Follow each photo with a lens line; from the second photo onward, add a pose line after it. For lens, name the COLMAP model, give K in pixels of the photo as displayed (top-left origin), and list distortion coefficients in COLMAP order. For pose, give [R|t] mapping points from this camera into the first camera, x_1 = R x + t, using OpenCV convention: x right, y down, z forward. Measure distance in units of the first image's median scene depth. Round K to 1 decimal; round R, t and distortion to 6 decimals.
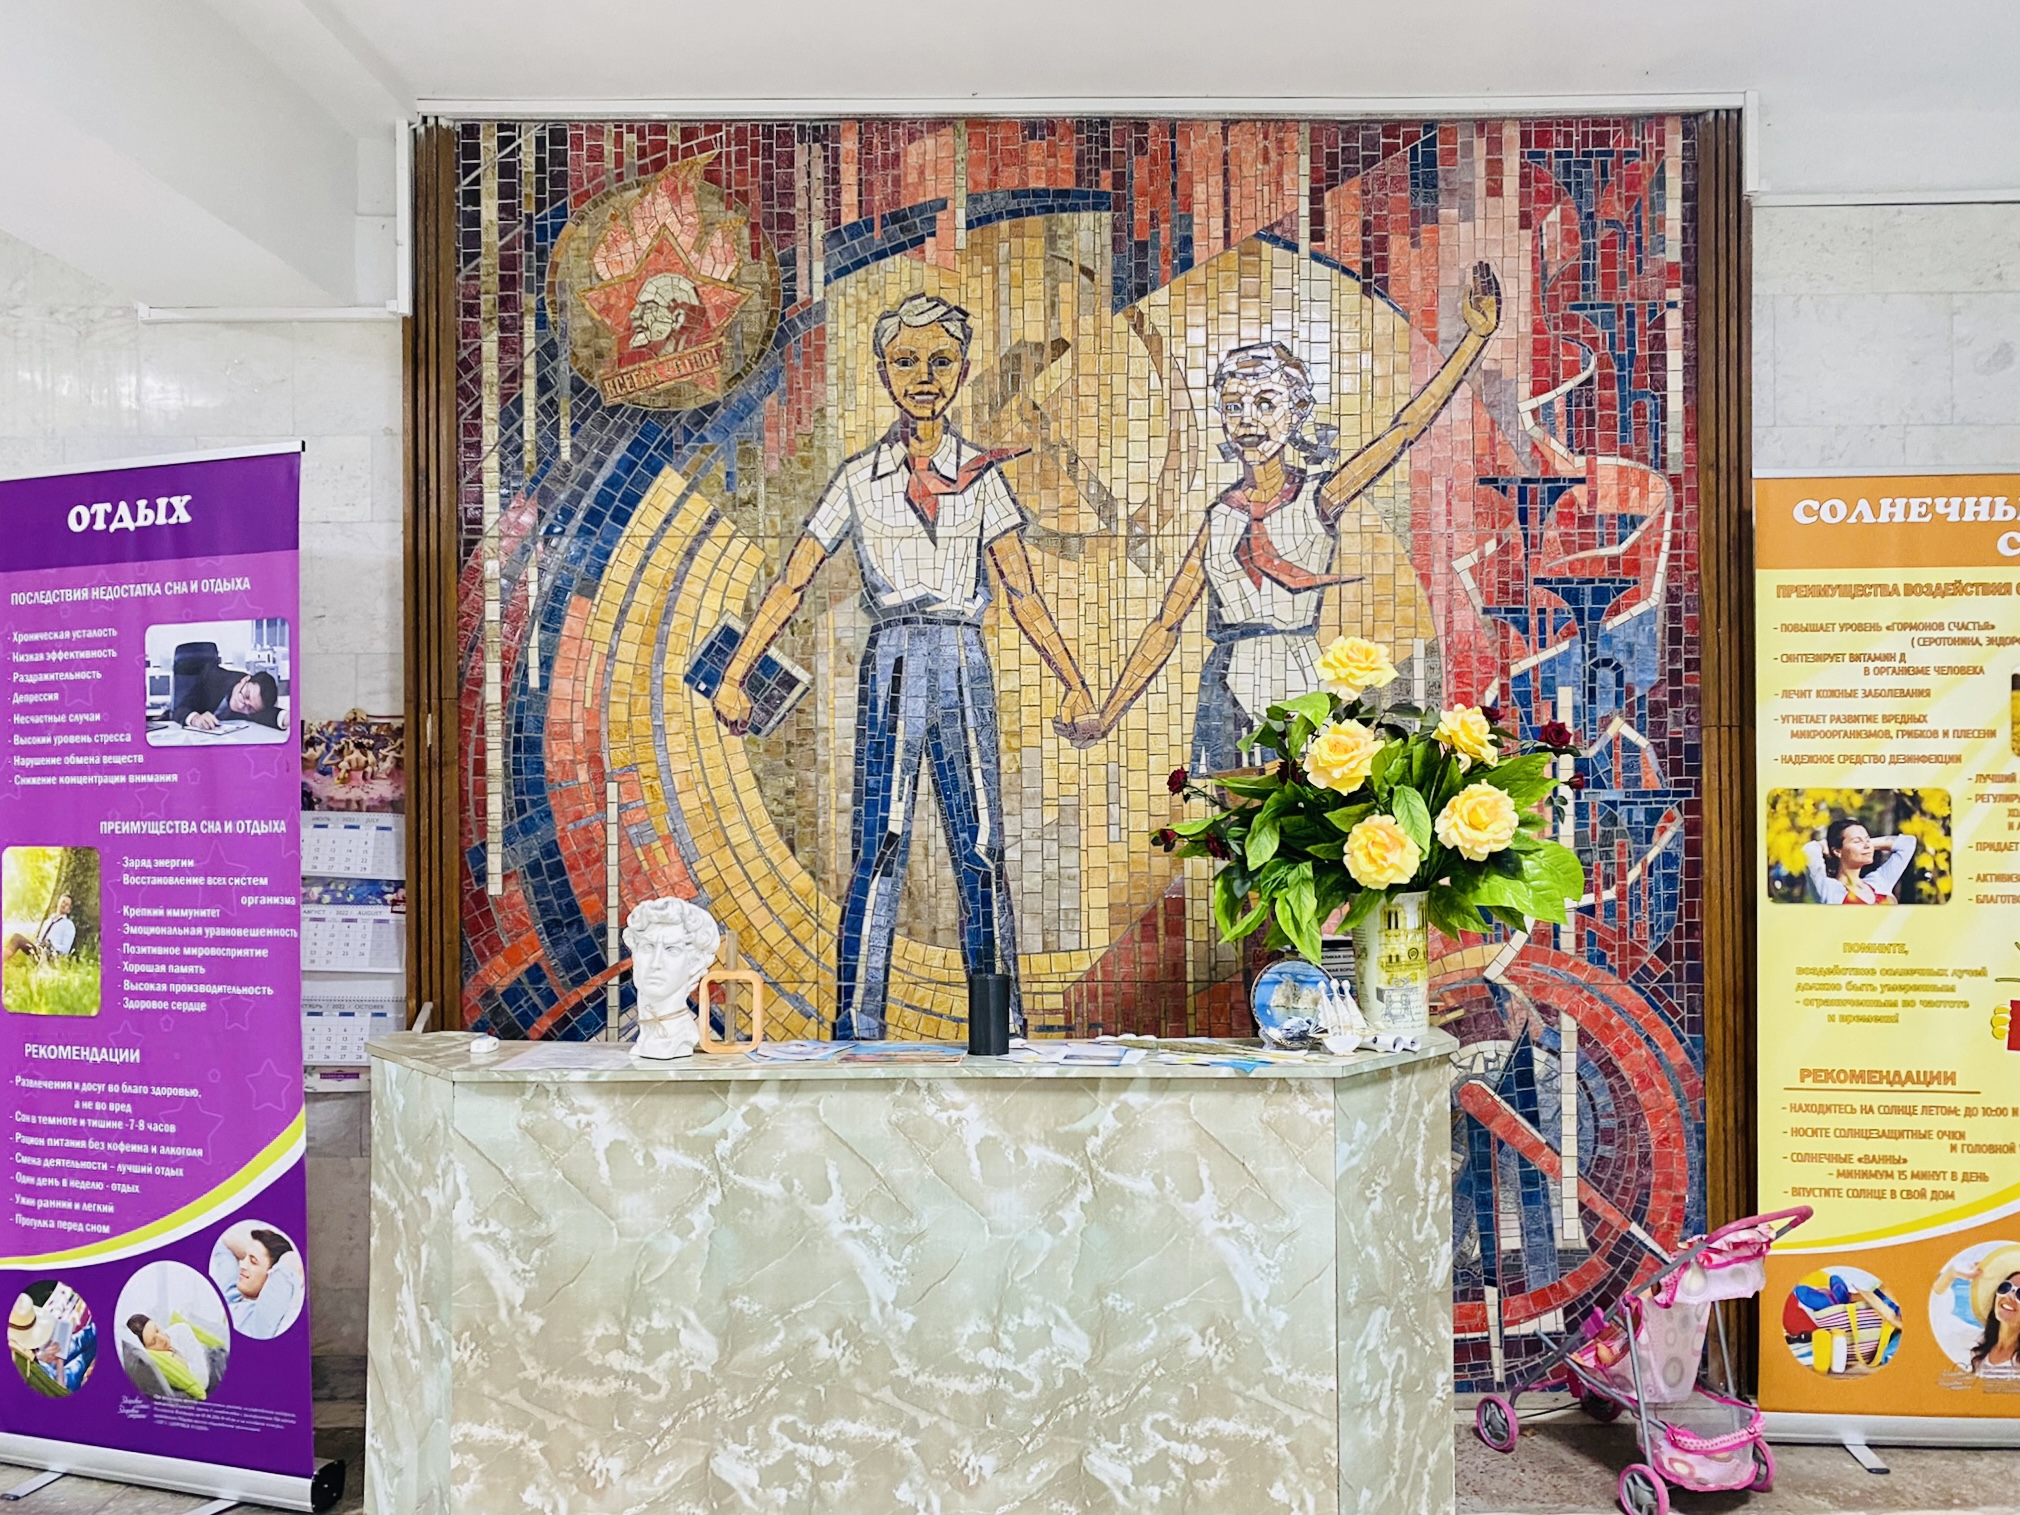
lens RADIAL K [[1321.7, 0, 1010.0], [0, 1321.7, 757.5], [0, 0, 1]] dist [0.020185, -0.019880]
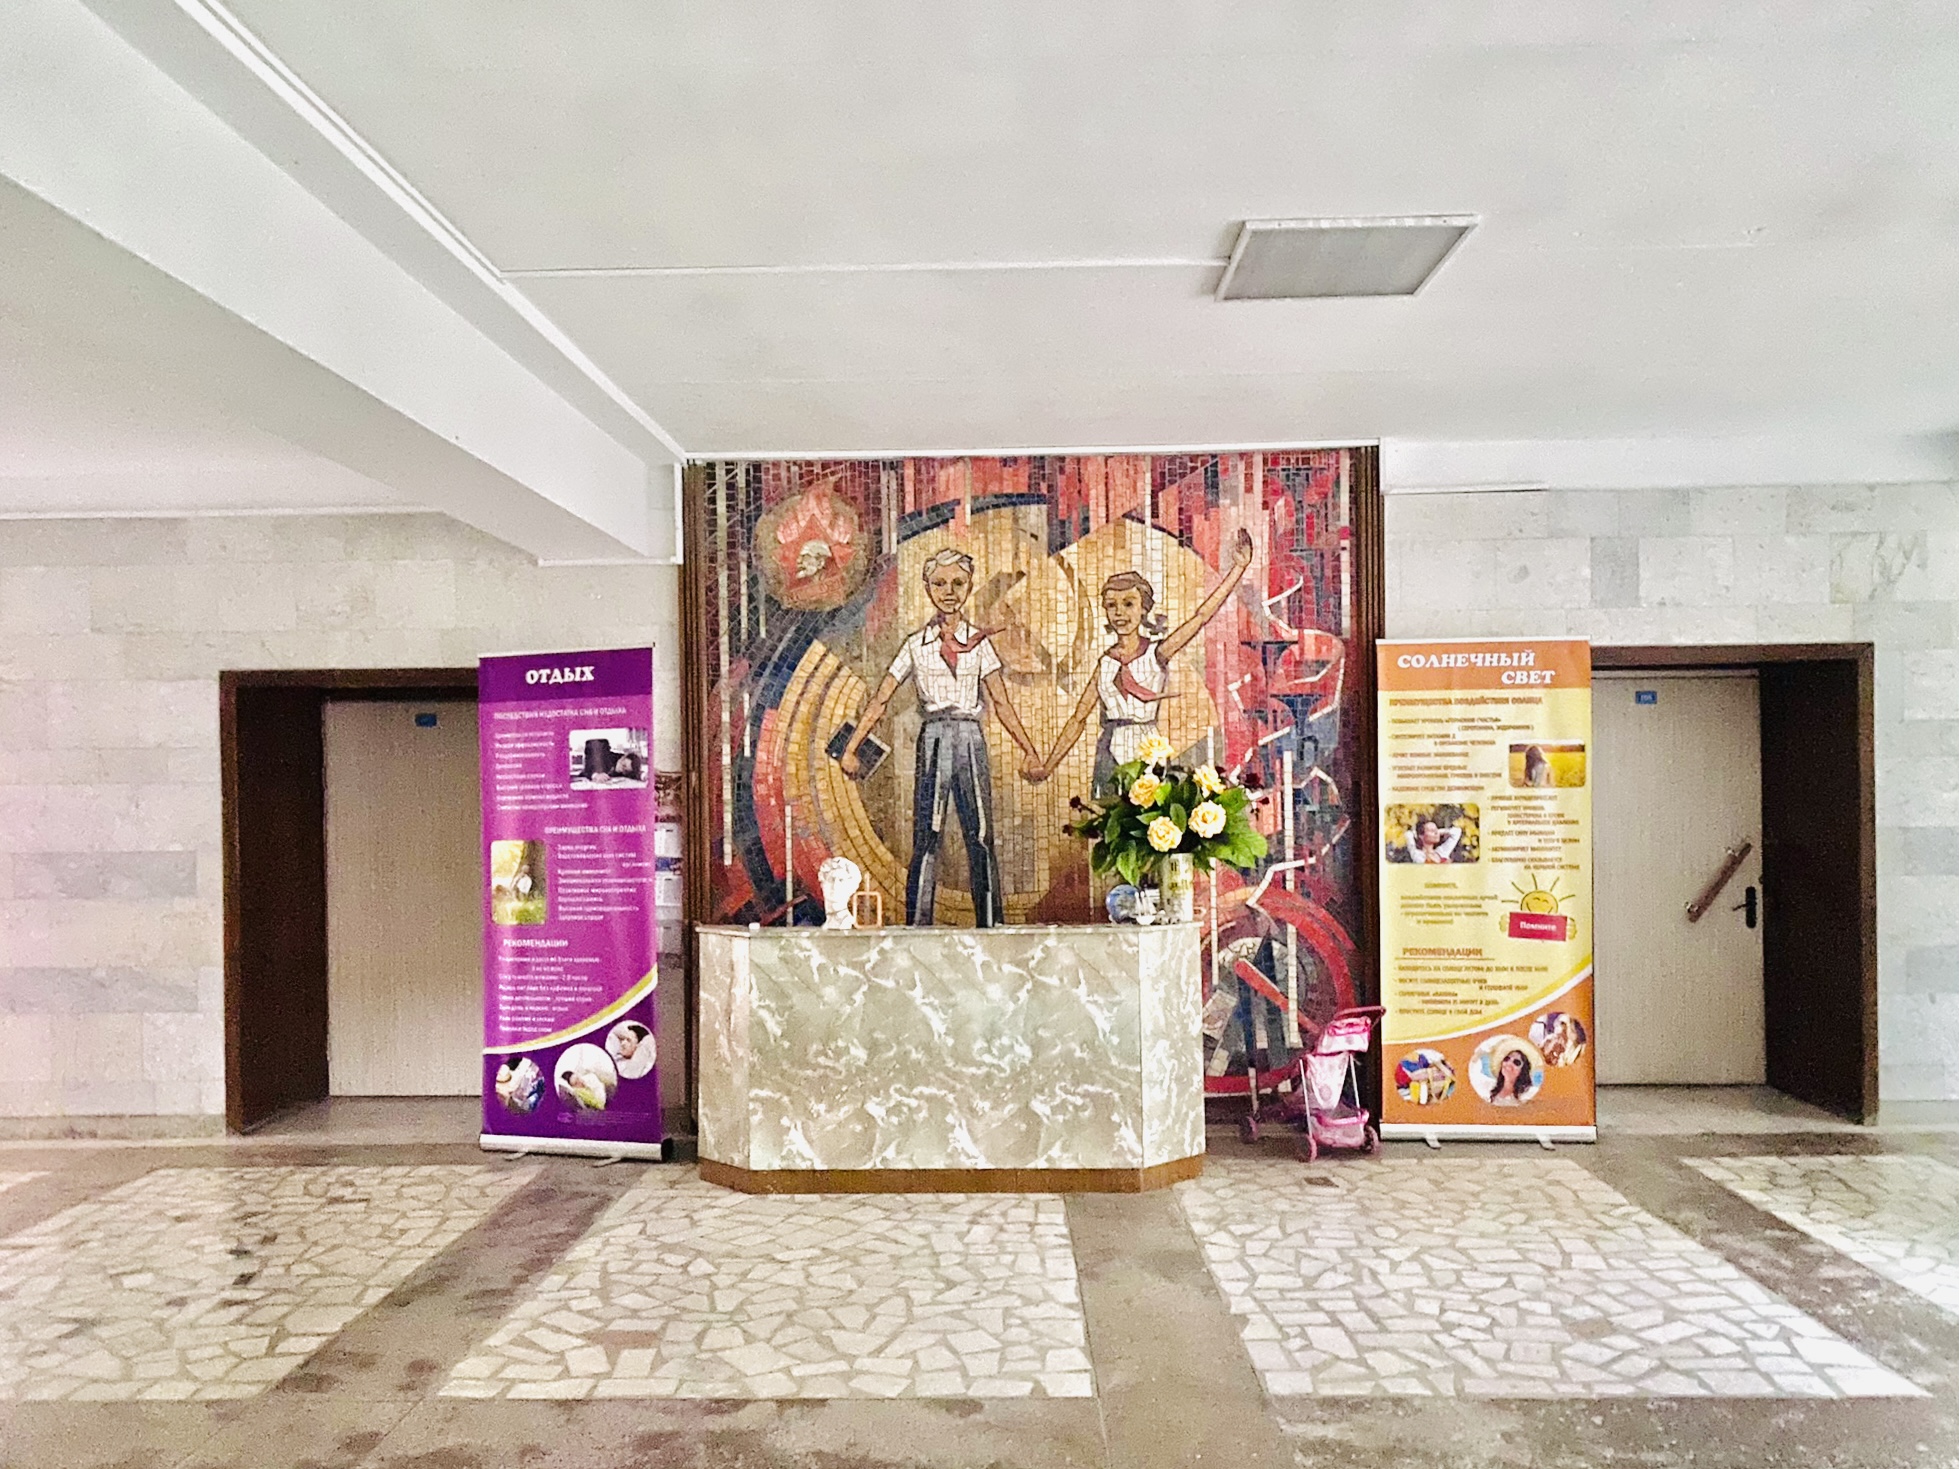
lens RADIAL K [[1309.2, 0, 979.1], [0, 1309.2, 776.1], [0, 0, 1]] dist [0.020582, -0.017856]
pose [[0.999463, -0.008820, -0.031570, 0.035285], [0.008870, 0.999960, 0.001441, -0.024134], [0.031556, -0.001721, 0.999501, -0.883898]]
